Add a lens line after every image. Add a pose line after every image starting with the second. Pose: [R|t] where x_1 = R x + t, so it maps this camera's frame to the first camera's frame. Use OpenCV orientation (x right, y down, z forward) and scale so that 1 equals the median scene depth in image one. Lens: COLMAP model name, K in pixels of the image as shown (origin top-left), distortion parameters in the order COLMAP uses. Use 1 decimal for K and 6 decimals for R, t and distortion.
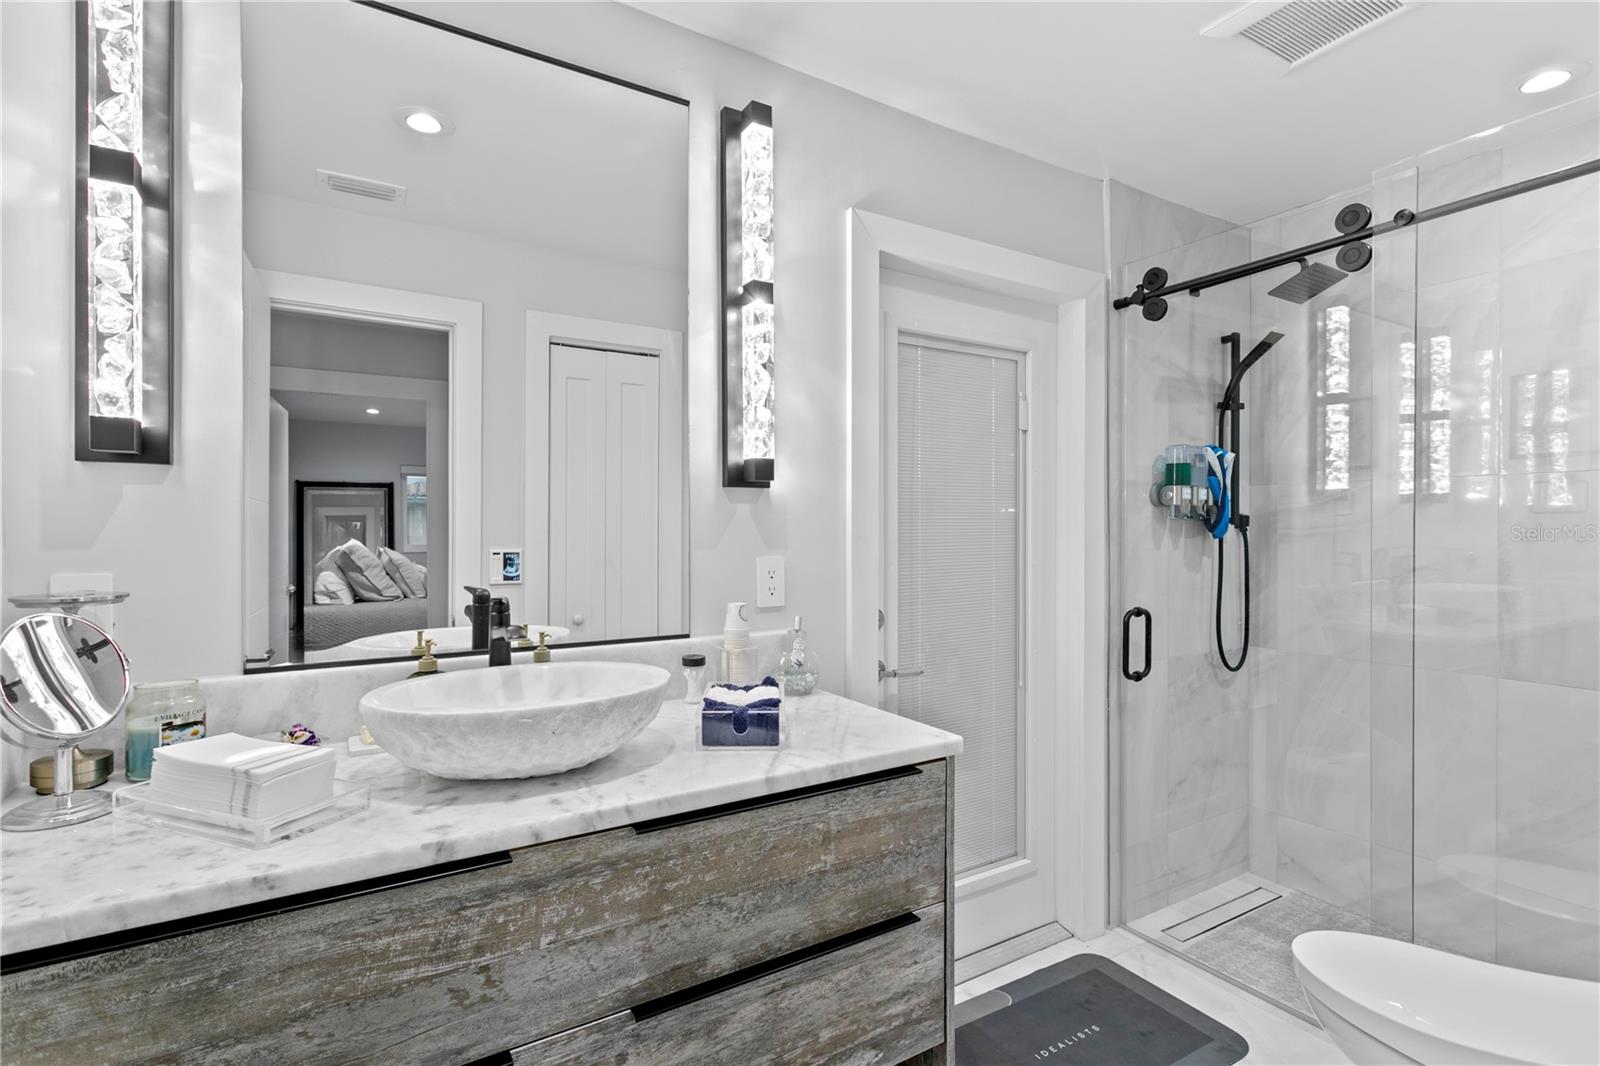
lens RADIAL K [[773.4, 0, 756.3], [0, 773.4, 538.0], [0, 0, 1]] dist [0.015639, -0.000346]
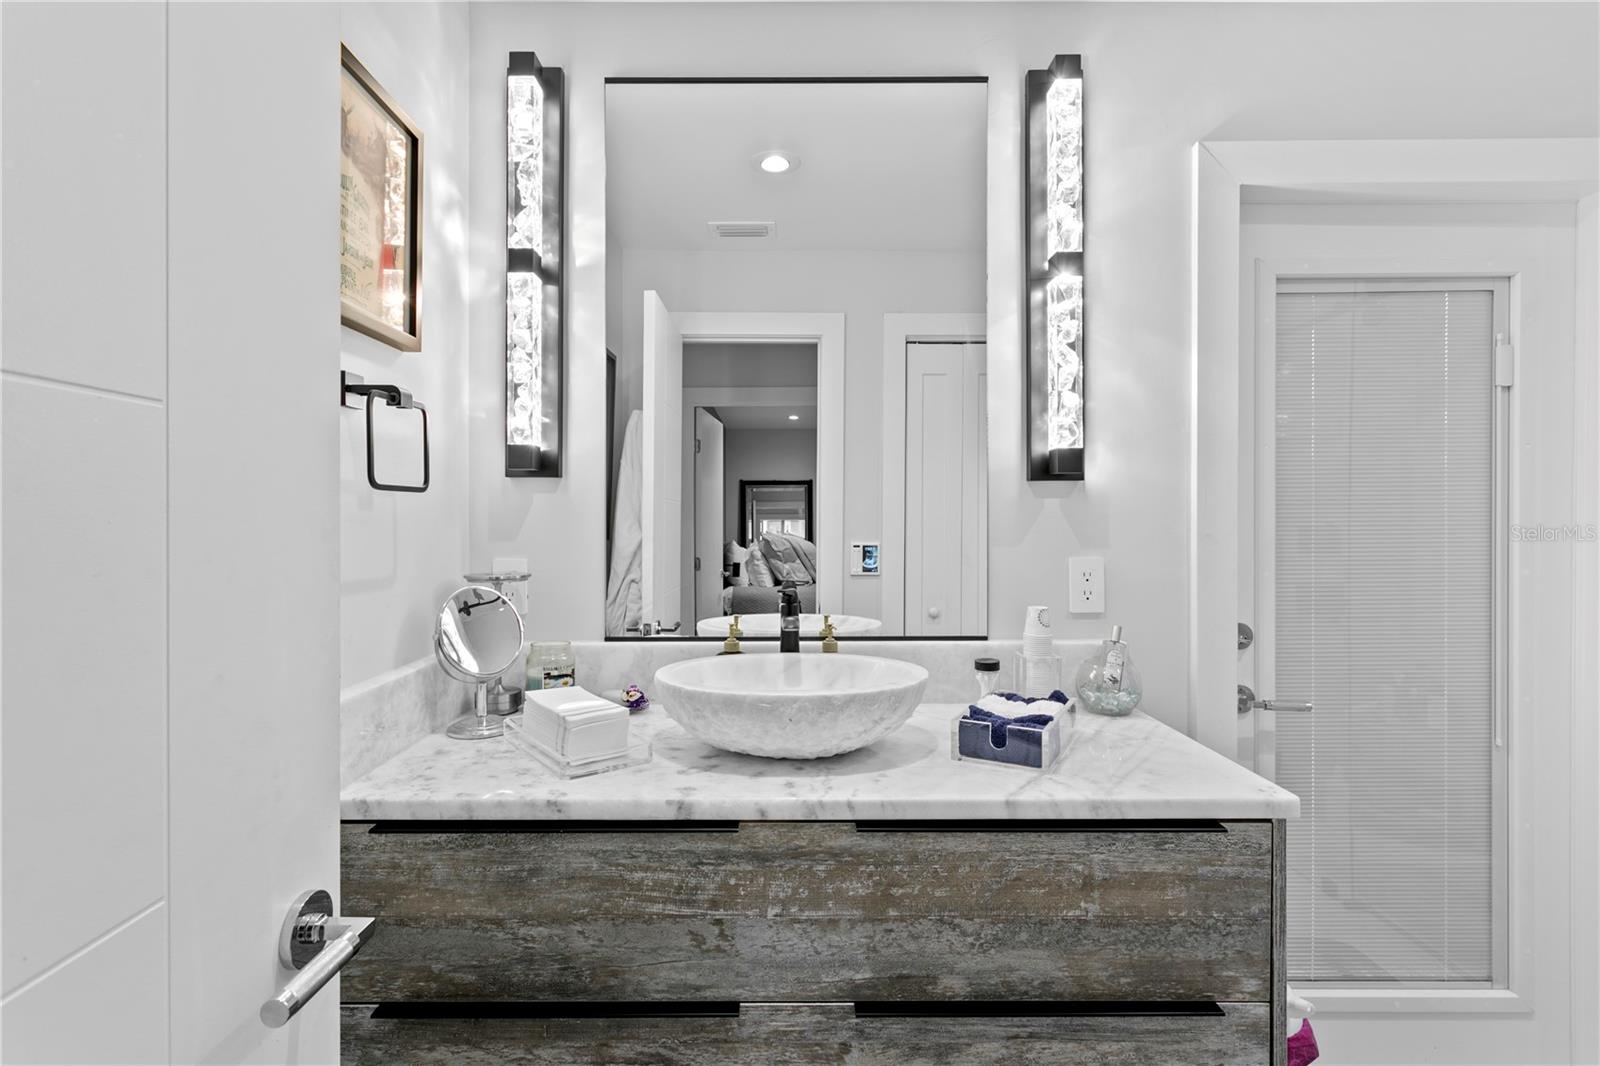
lens RADIAL K [[773.4, 0, 794.1], [0, 773.4, 525.7], [0, 0, 1]] dist [0.015639, -0.000346]
pose [[0.857654, 0.004154, -0.514211, 0.257801], [-0.004700, 0.999989, 0.000239, -0.014246], [0.514206, 0.002212, 0.857664, 0.078769]]
